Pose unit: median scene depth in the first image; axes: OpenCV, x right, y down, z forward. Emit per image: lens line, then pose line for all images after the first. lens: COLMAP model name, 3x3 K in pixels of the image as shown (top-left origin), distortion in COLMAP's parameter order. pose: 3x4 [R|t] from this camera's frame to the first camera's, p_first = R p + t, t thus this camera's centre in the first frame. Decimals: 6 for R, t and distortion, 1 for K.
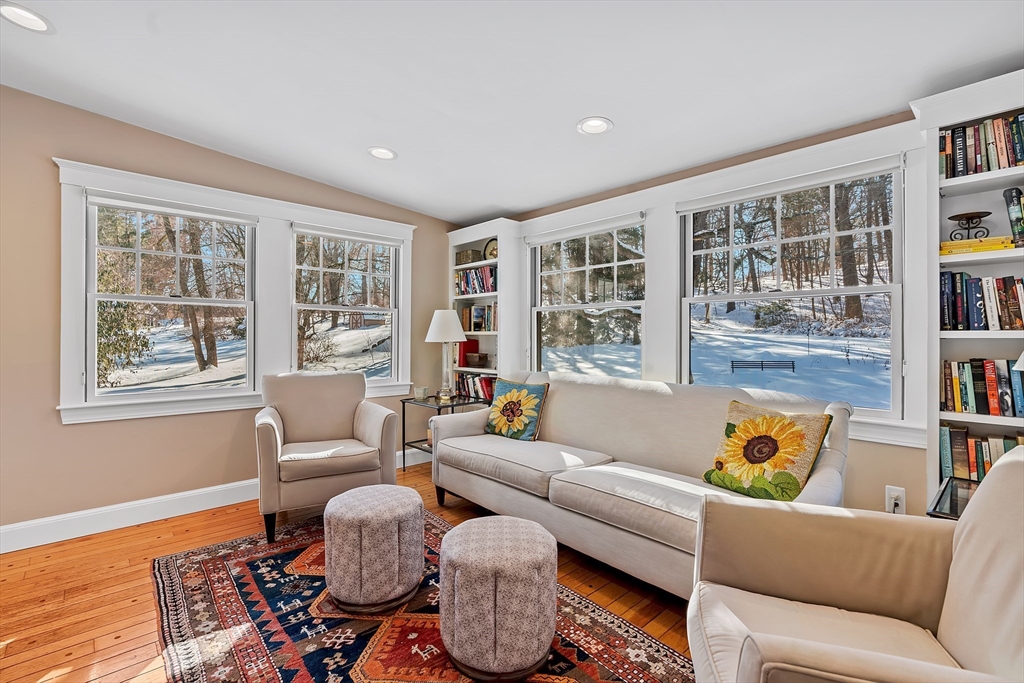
lens RADIAL K [[460.3, 0, 513.4], [0, 460.3, 336.2], [0, 0, 1]] dist [-0.010317, 0.000410]
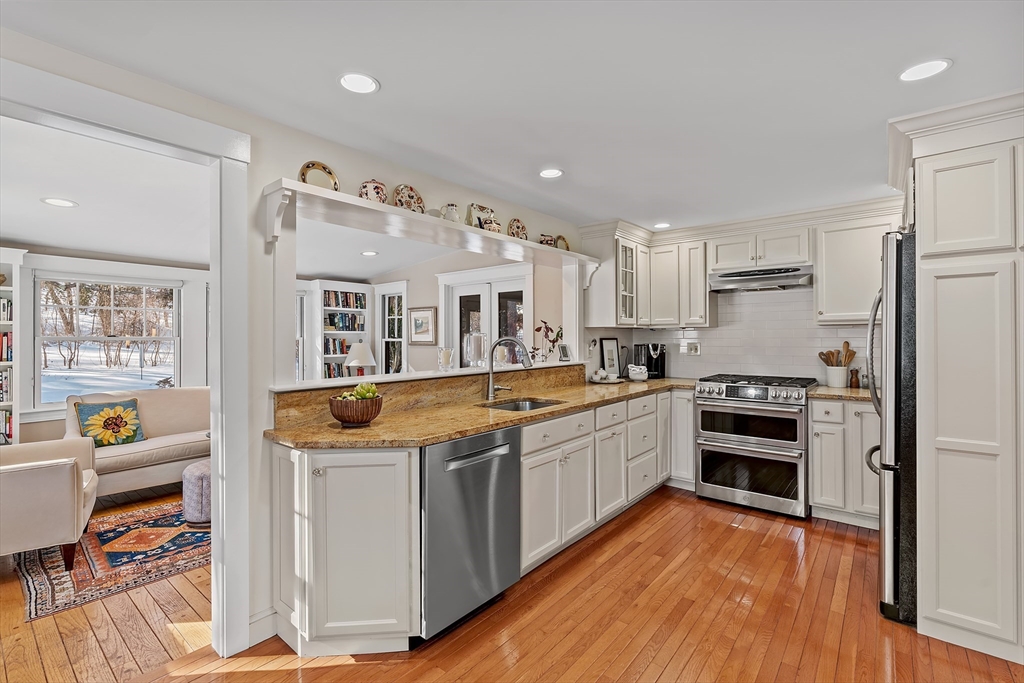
lens RADIAL K [[460.3, 0, 513.1], [0, 460.3, 337.8], [0, 0, 1]] dist [-0.010317, 0.000410]
pose [[-0.144348, -0.002221, 0.989525, -1.939228], [-0.005034, 0.999986, 0.001510, -0.113892], [-0.989514, -0.004764, -0.144357, 0.140941]]
